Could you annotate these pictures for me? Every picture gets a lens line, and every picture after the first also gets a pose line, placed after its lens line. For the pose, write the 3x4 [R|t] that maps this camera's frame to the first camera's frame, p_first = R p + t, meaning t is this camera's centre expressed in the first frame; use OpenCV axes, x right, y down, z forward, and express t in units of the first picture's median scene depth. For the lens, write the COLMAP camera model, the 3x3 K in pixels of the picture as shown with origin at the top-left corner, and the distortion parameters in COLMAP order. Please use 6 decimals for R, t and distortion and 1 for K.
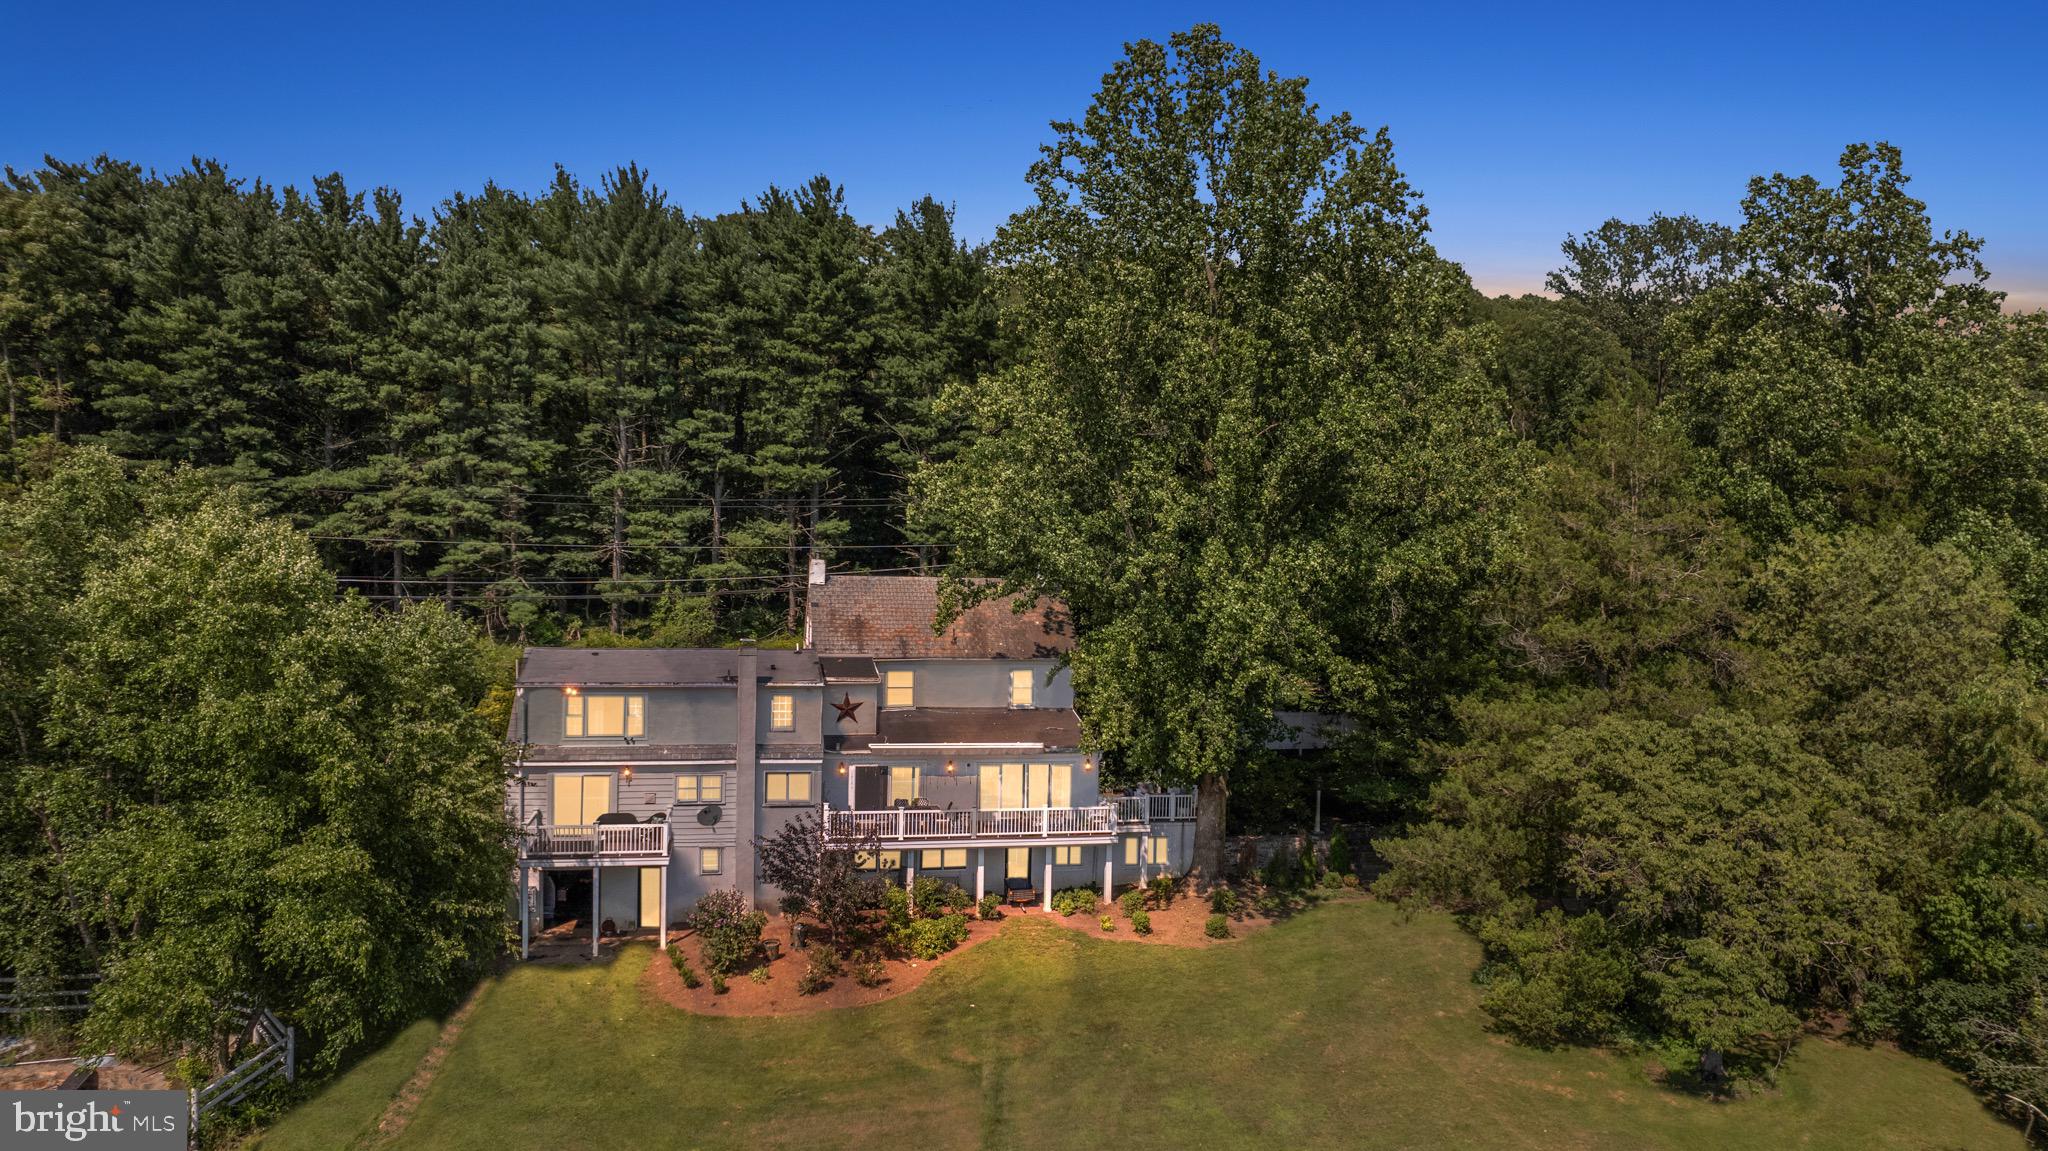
lens RADIAL K [[1246.7, 0, 1012.8], [0, 1246.7, 583.0], [0, 0, 1]] dist [-0.050873, -0.000787]
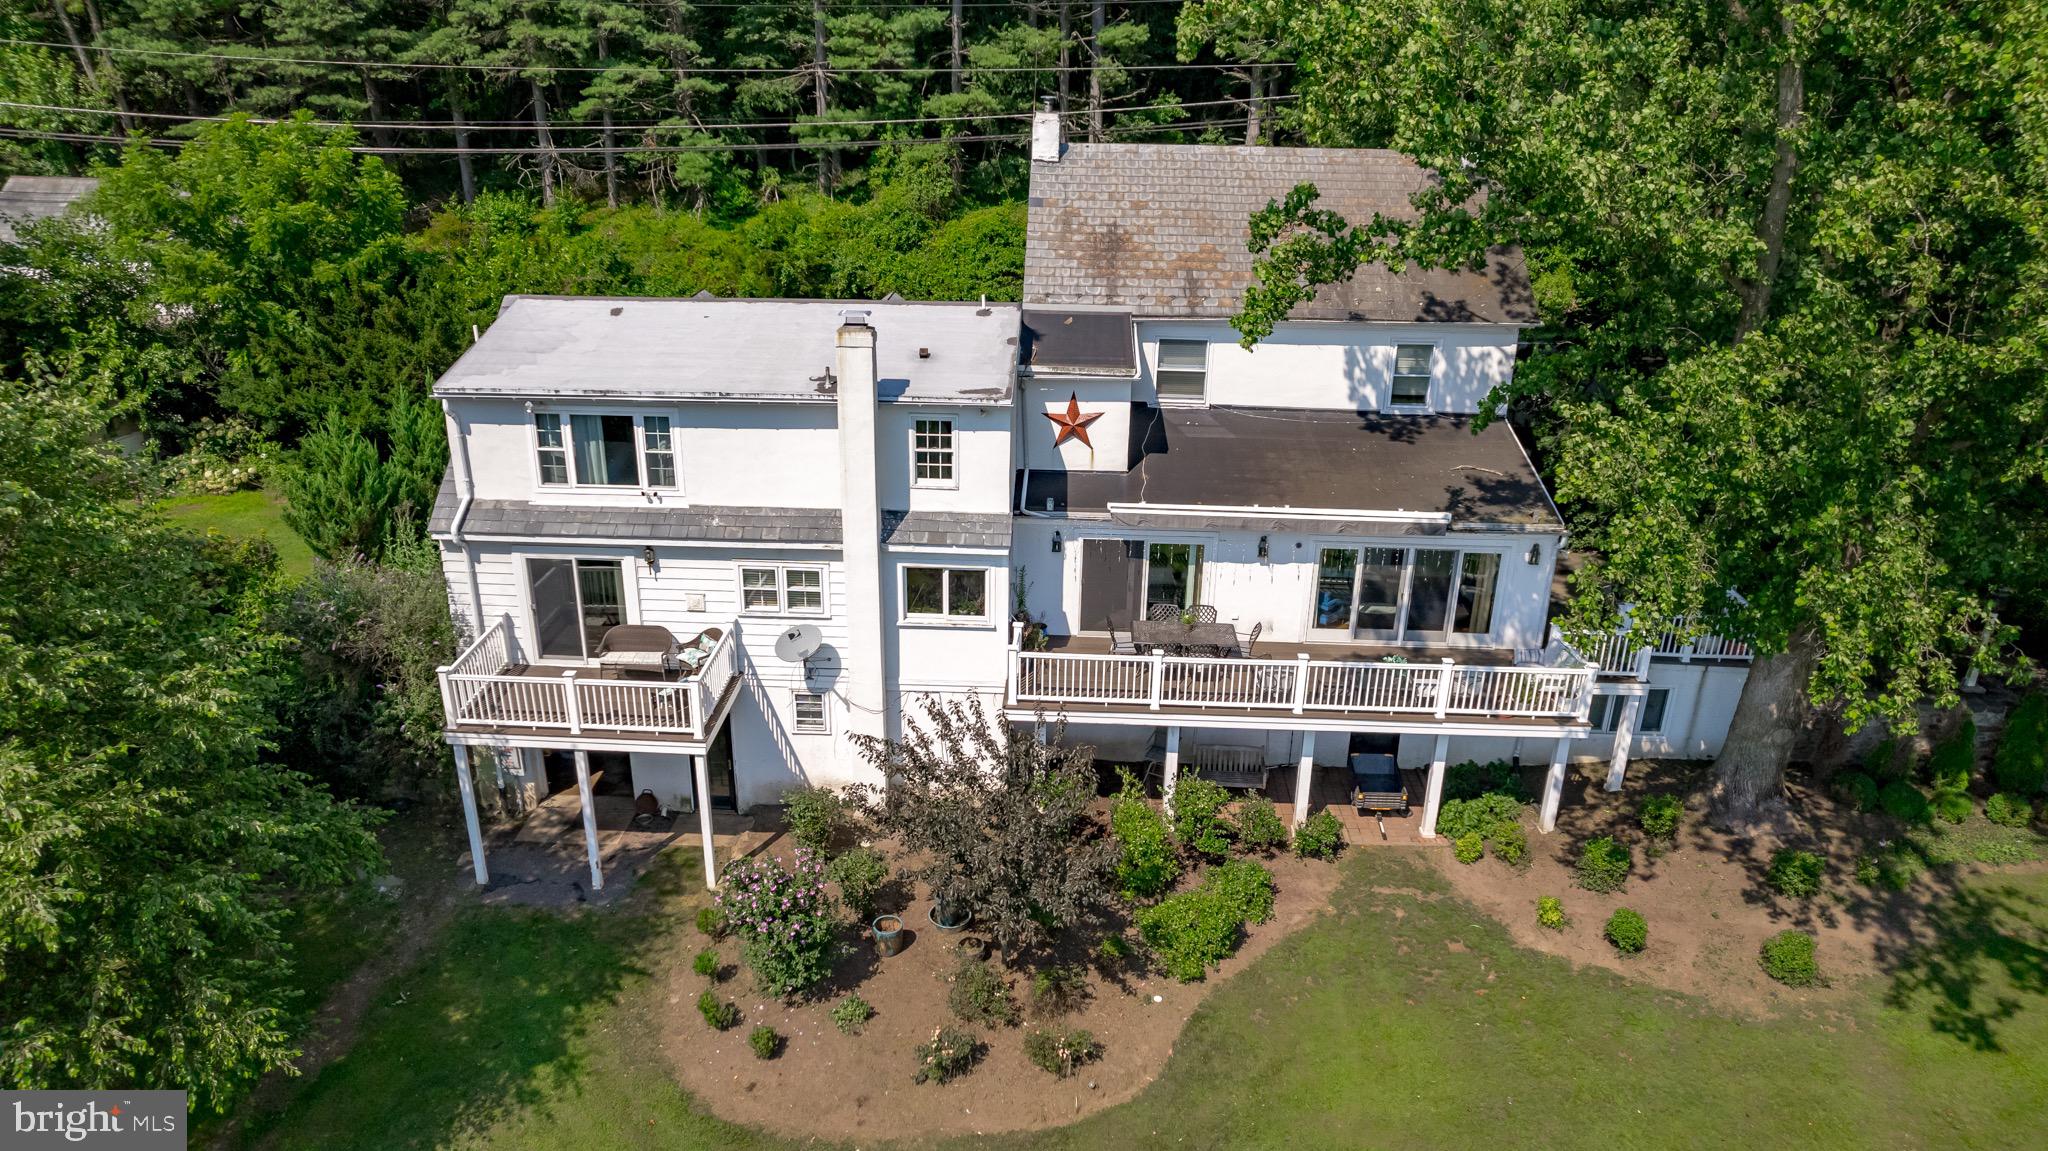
lens RADIAL K [[1279.5, 0, 1022.5], [0, 1279.5, 581.9], [0, 0, 1]] dist [-0.073055, 0.062765]
pose [[0.968765, 0.088935, -0.231484, -0.013561], [0.001315, 0.931622, 0.363428, -0.020101], [0.247977, -0.352380, 0.902406, 0.288475]]
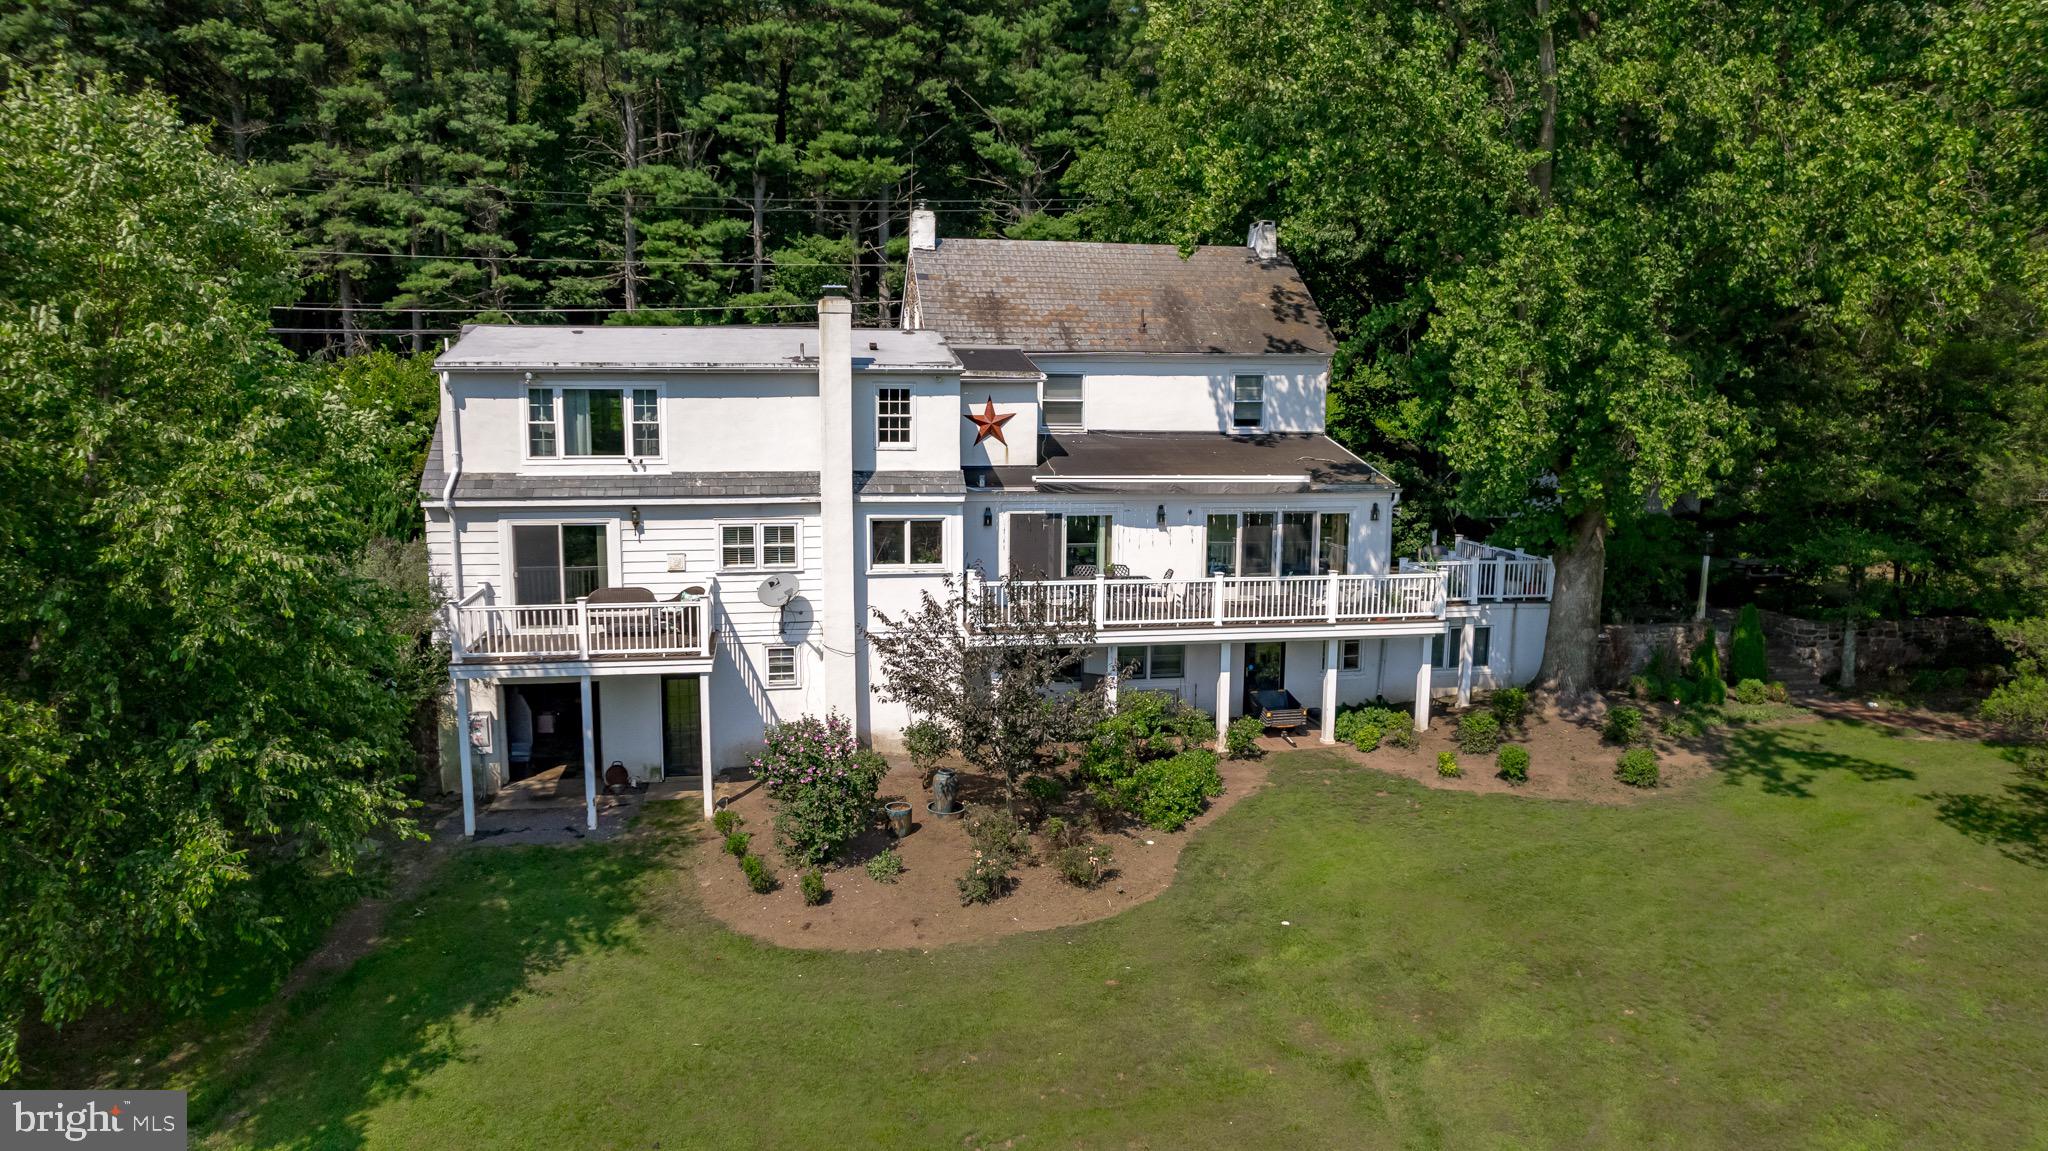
lens RADIAL K [[1279.5, 0, 1022.5], [0, 1279.5, 581.9], [0, 0, 1]] dist [-0.073055, 0.062765]
pose [[0.999584, -0.006864, -0.028013, -0.060198], [0.010848, 0.989426, 0.144633, 0.052541], [0.026724, -0.144877, 0.989089, 0.218804]]
